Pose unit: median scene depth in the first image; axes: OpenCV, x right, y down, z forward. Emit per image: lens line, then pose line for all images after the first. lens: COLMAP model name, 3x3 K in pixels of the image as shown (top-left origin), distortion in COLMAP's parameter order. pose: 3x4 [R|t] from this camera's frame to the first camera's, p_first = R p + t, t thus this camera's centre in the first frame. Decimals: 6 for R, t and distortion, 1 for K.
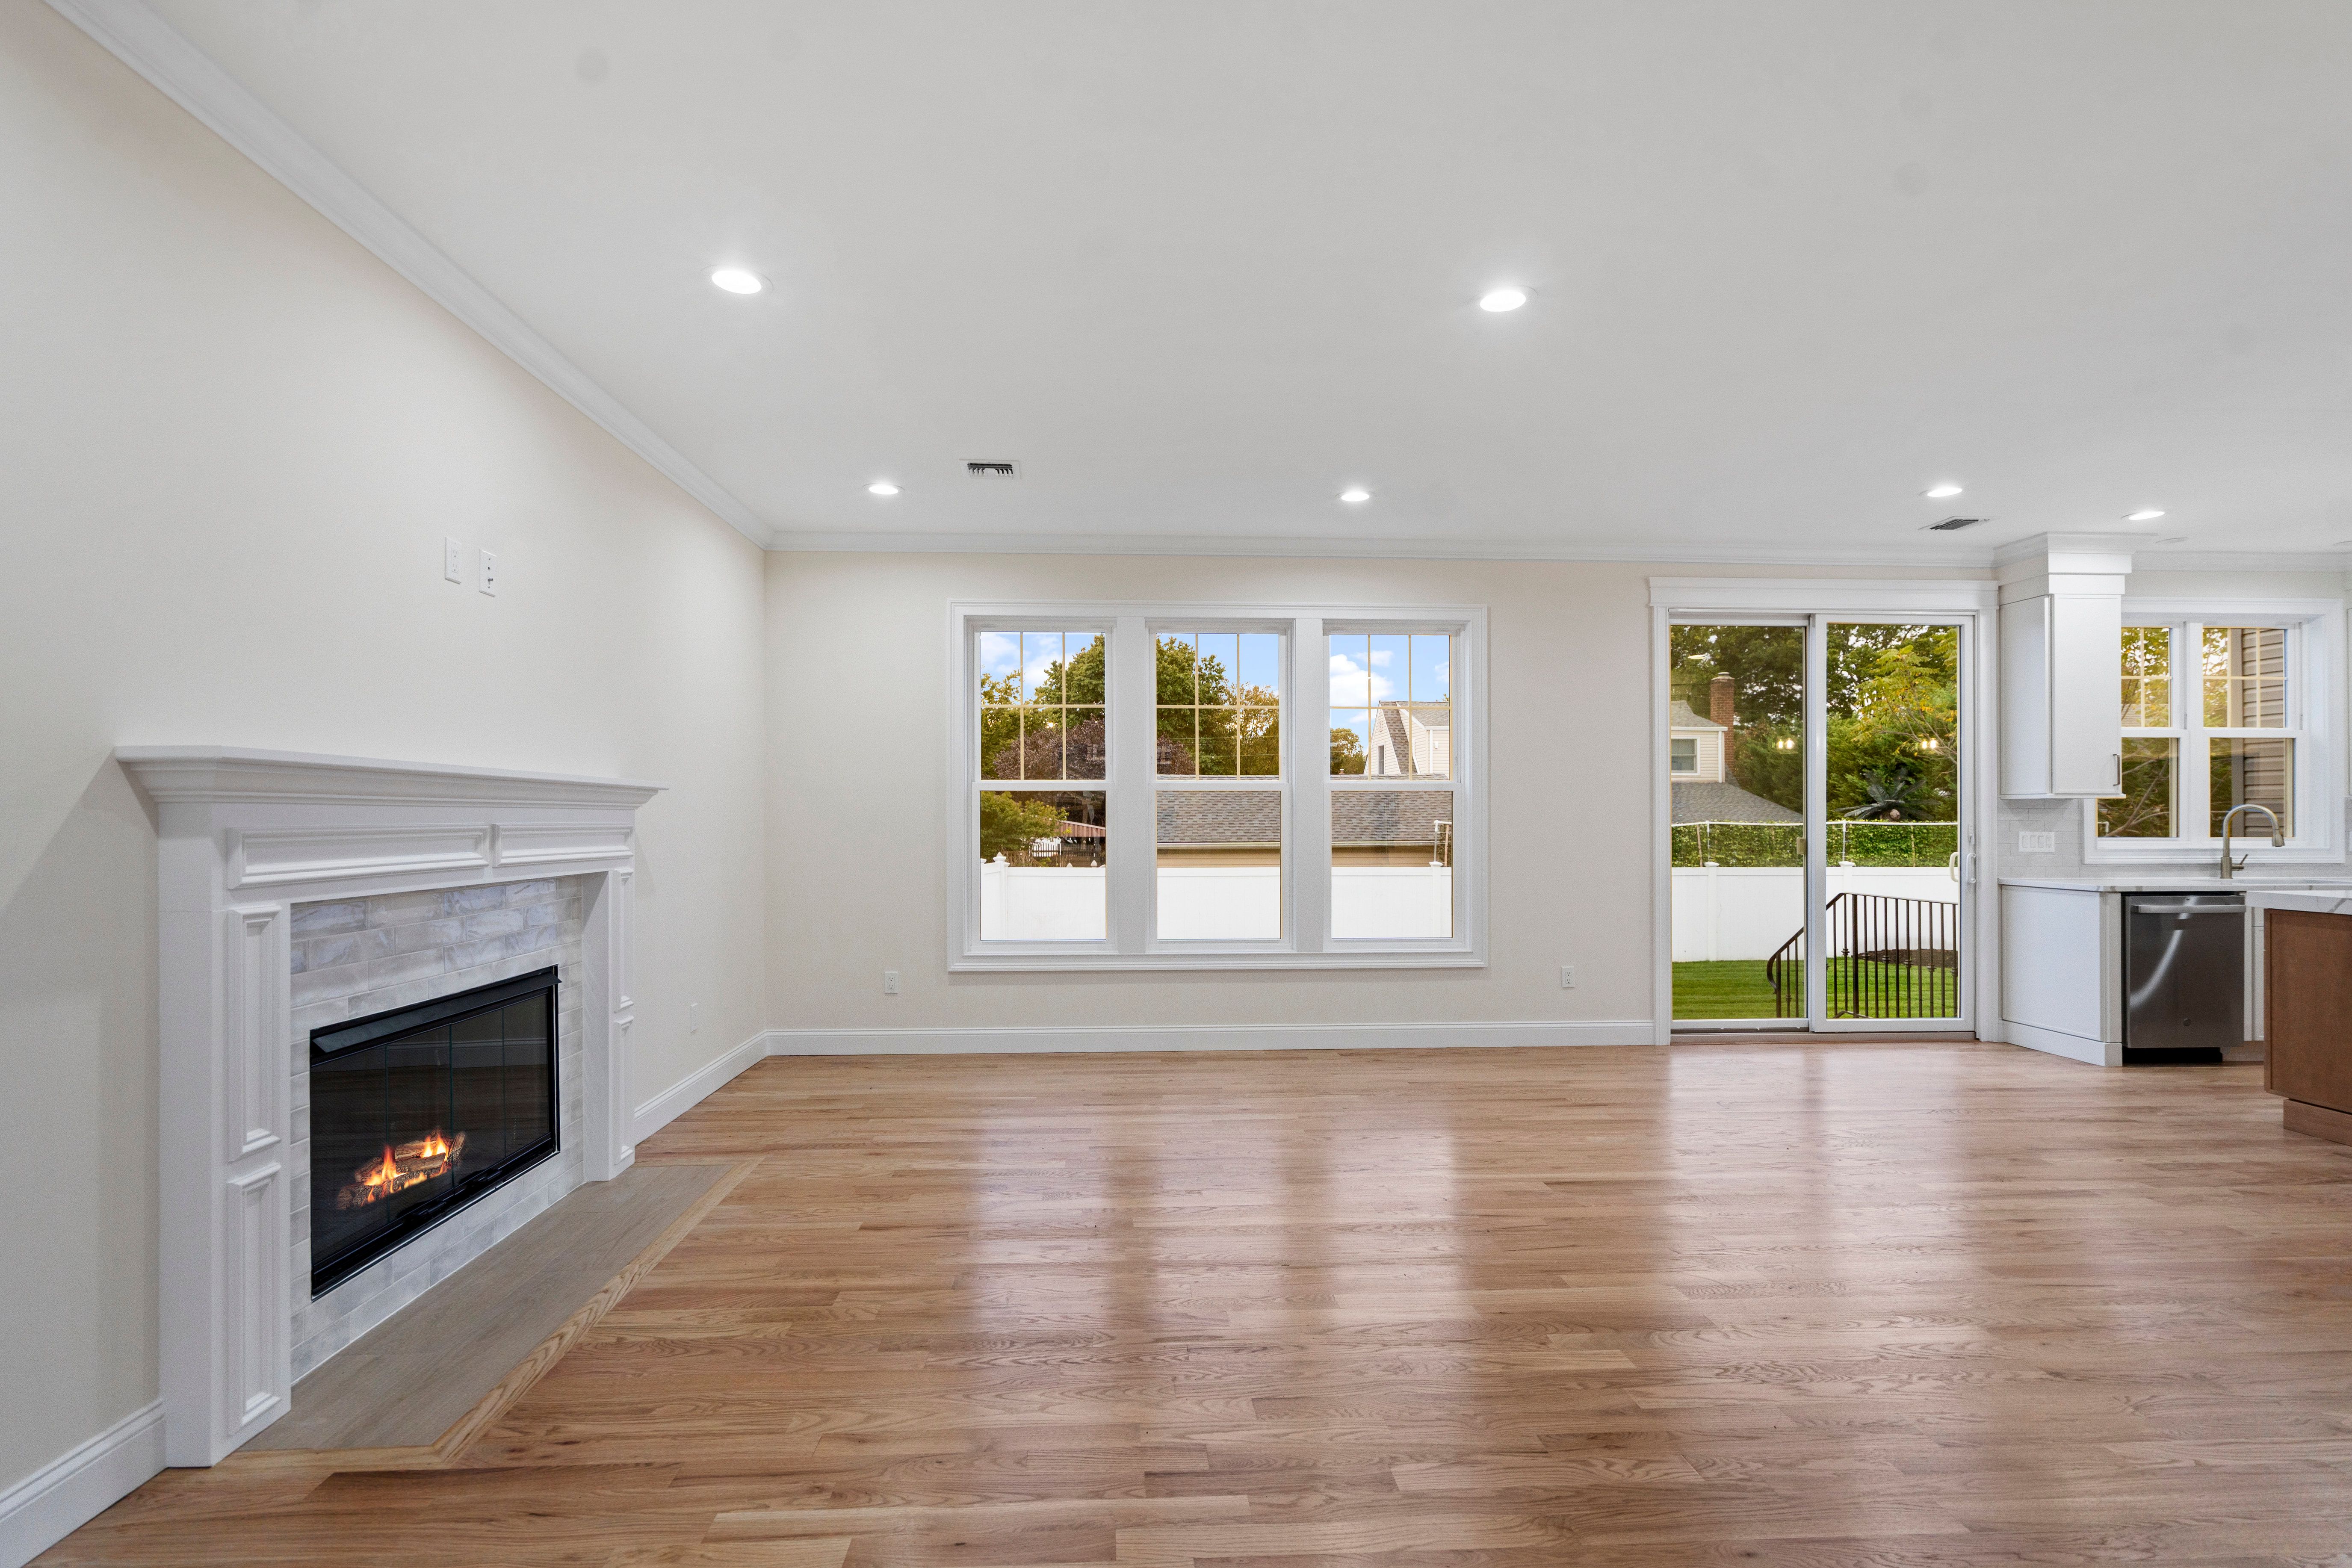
lens RADIAL K [[1094.1, 0, 1164.4], [0, 1094.1, 808.6], [0, 0, 1]] dist [-0.005488, 0.002505]
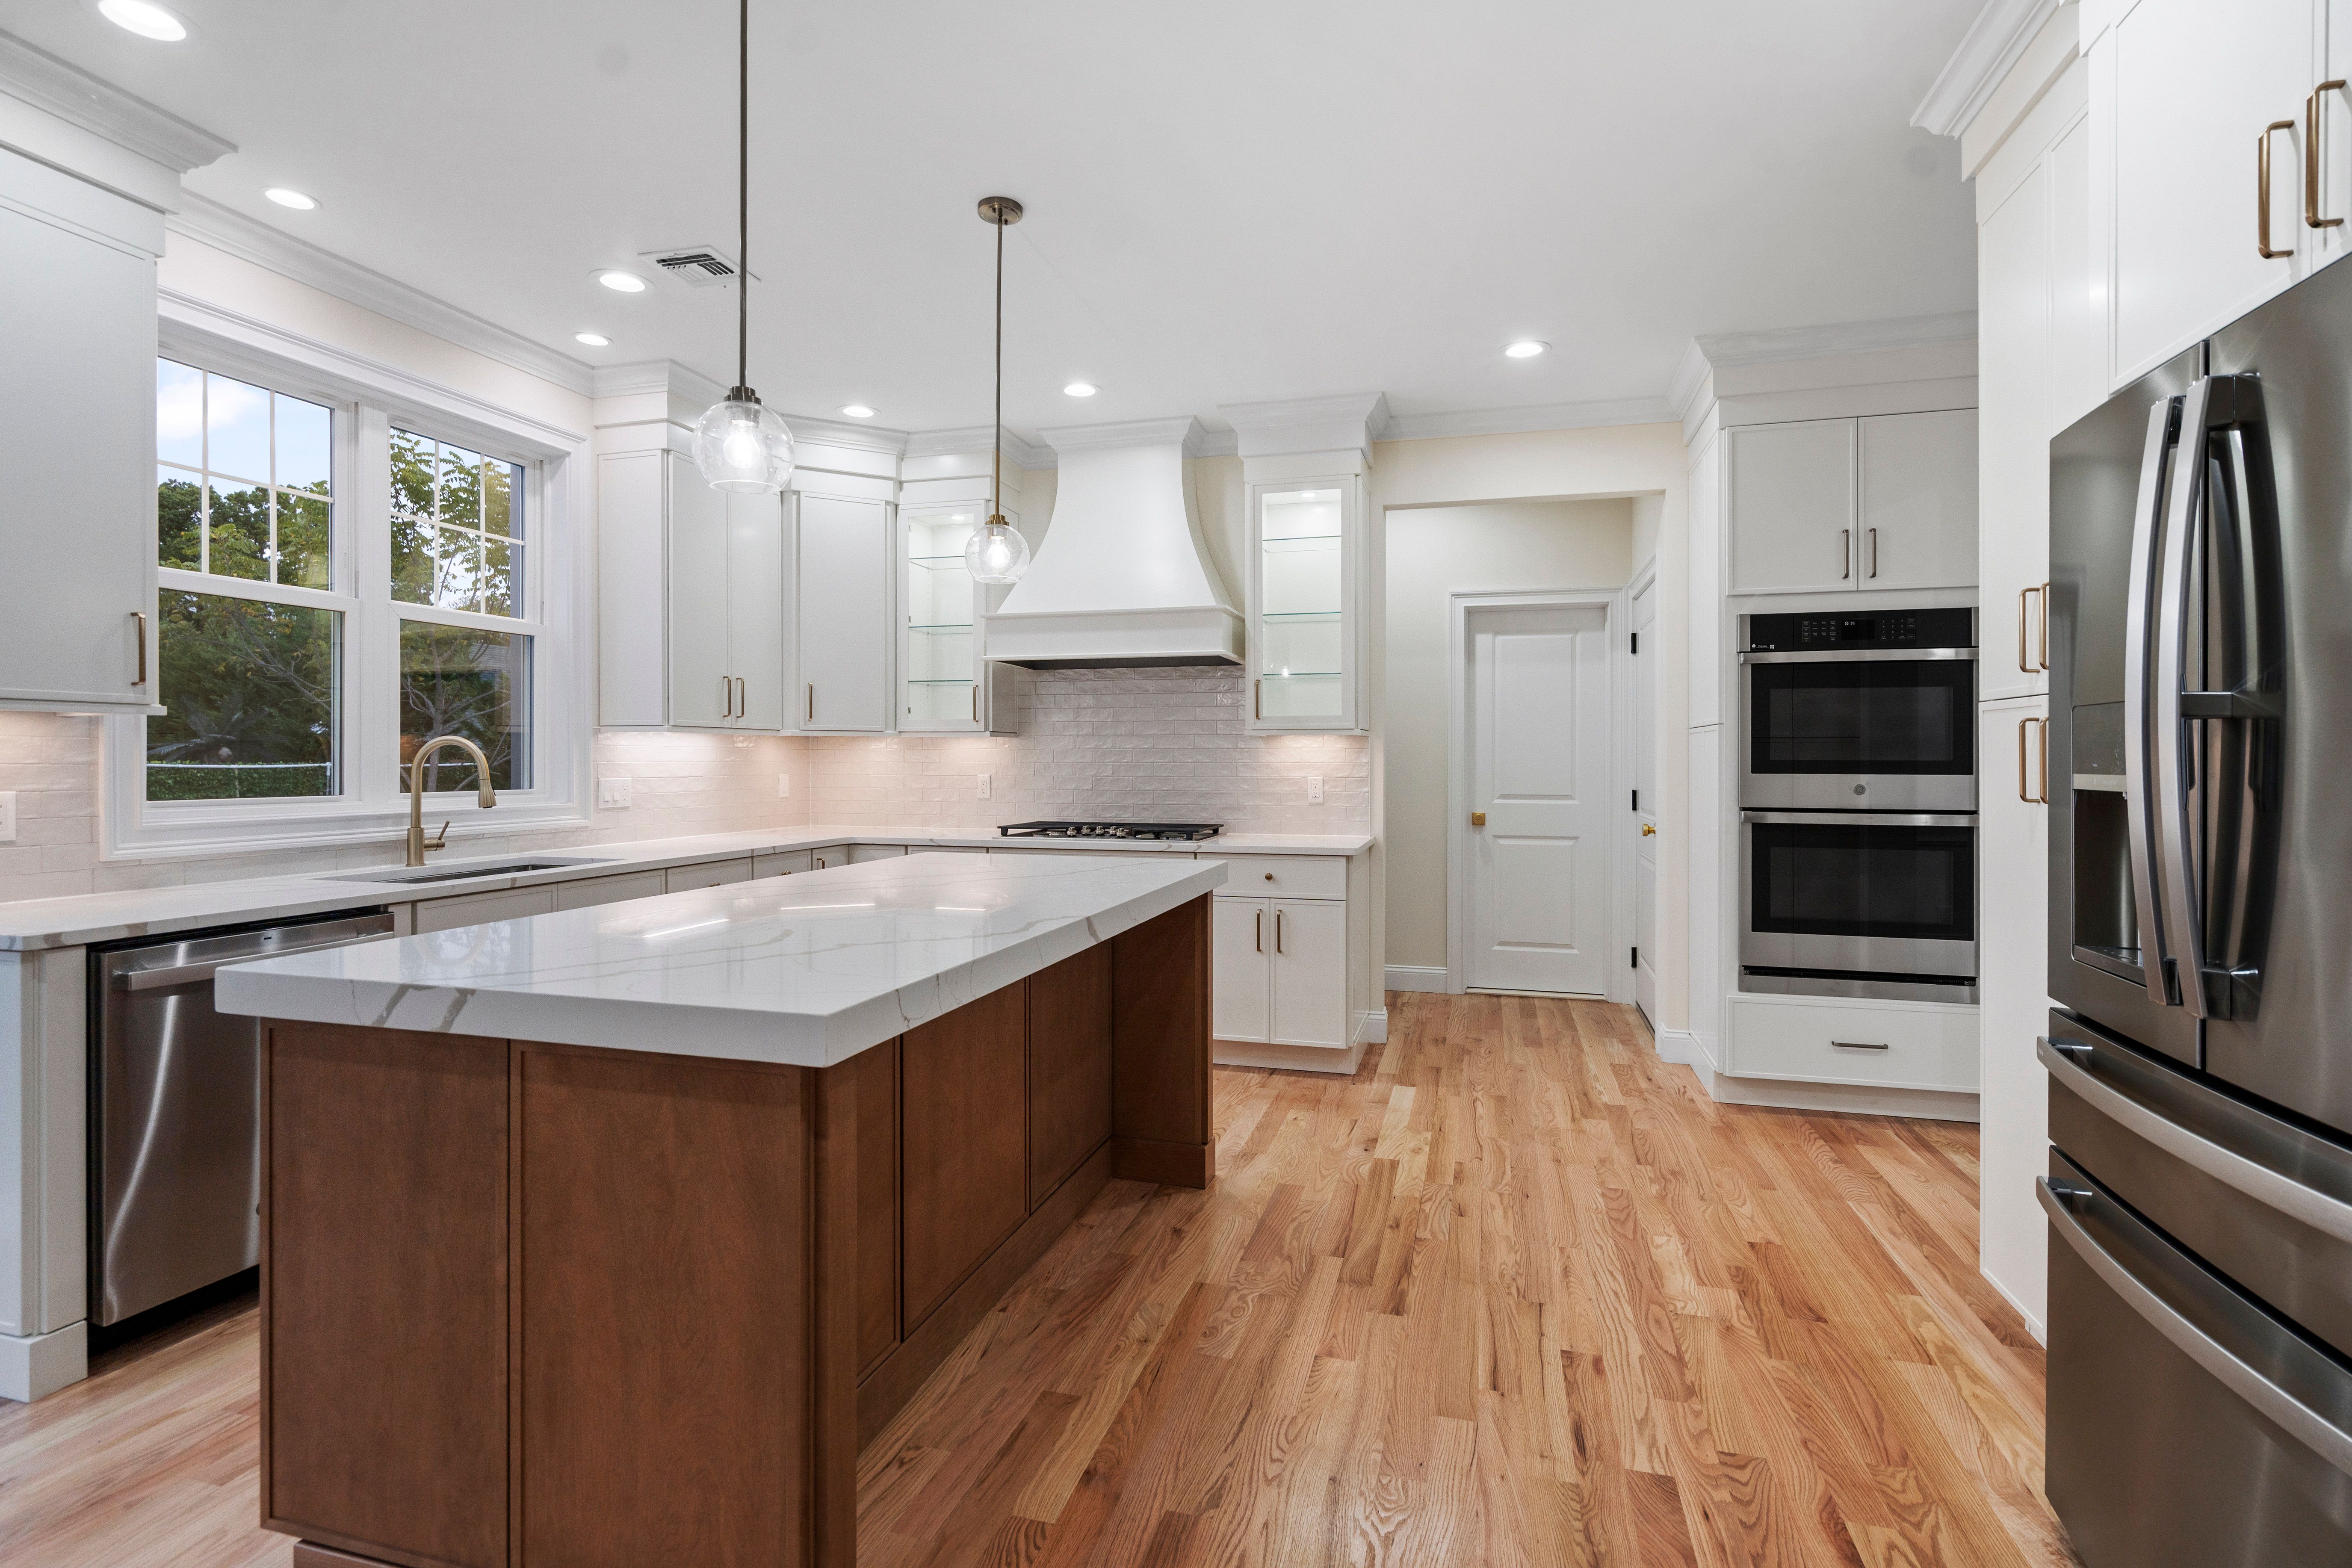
lens RADIAL K [[1094.1, 0, 1172.1], [0, 1094.1, 762.8], [0, 0, 1]] dist [-0.005488, 0.002505]
pose [[0.327726, -0.002552, 0.944770, 0.914704], [-0.009740, 0.999934, 0.006080, 0.005104], [-0.944723, -0.011195, 0.327679, 0.716887]]
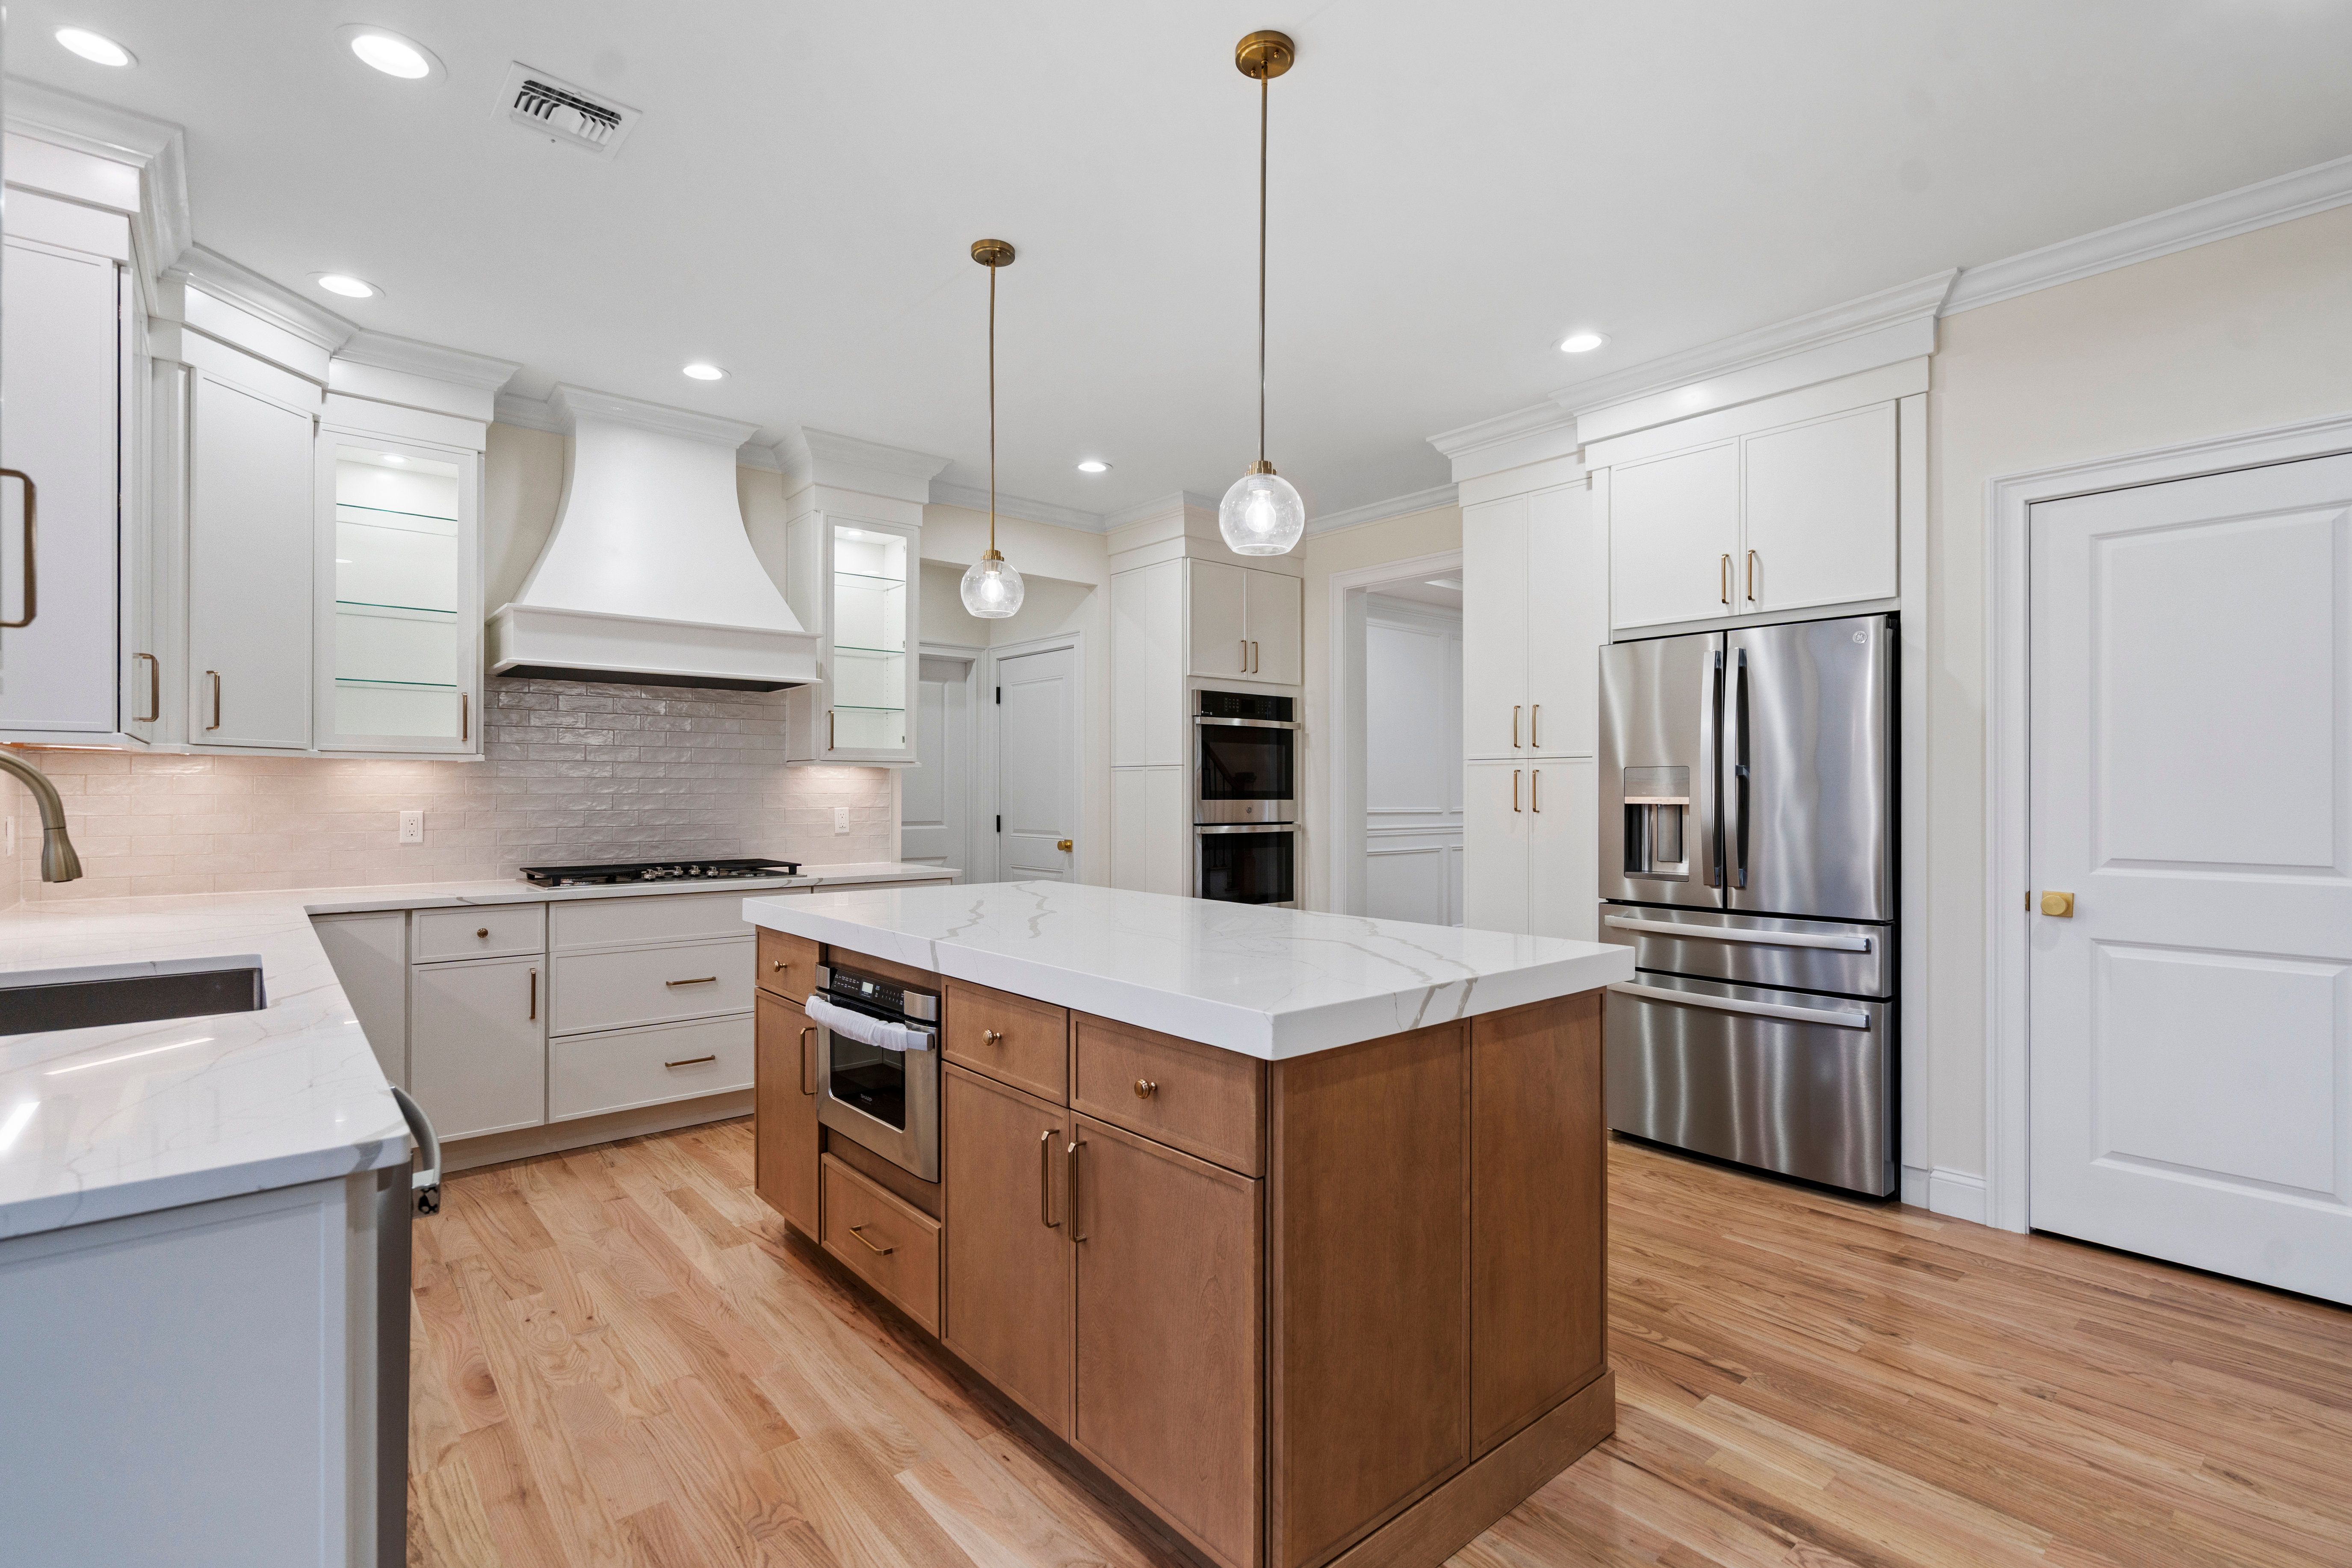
lens RADIAL K [[1094.1, 0, 1176.3], [0, 1094.1, 789.0], [0, 0, 1]] dist [-0.005488, 0.002505]
pose [[-0.605324, 0.001451, 0.795978, 0.897691], [-0.007550, 0.999943, -0.007564, 0.012799], [-0.795944, -0.010589, -0.605278, 1.494513]]
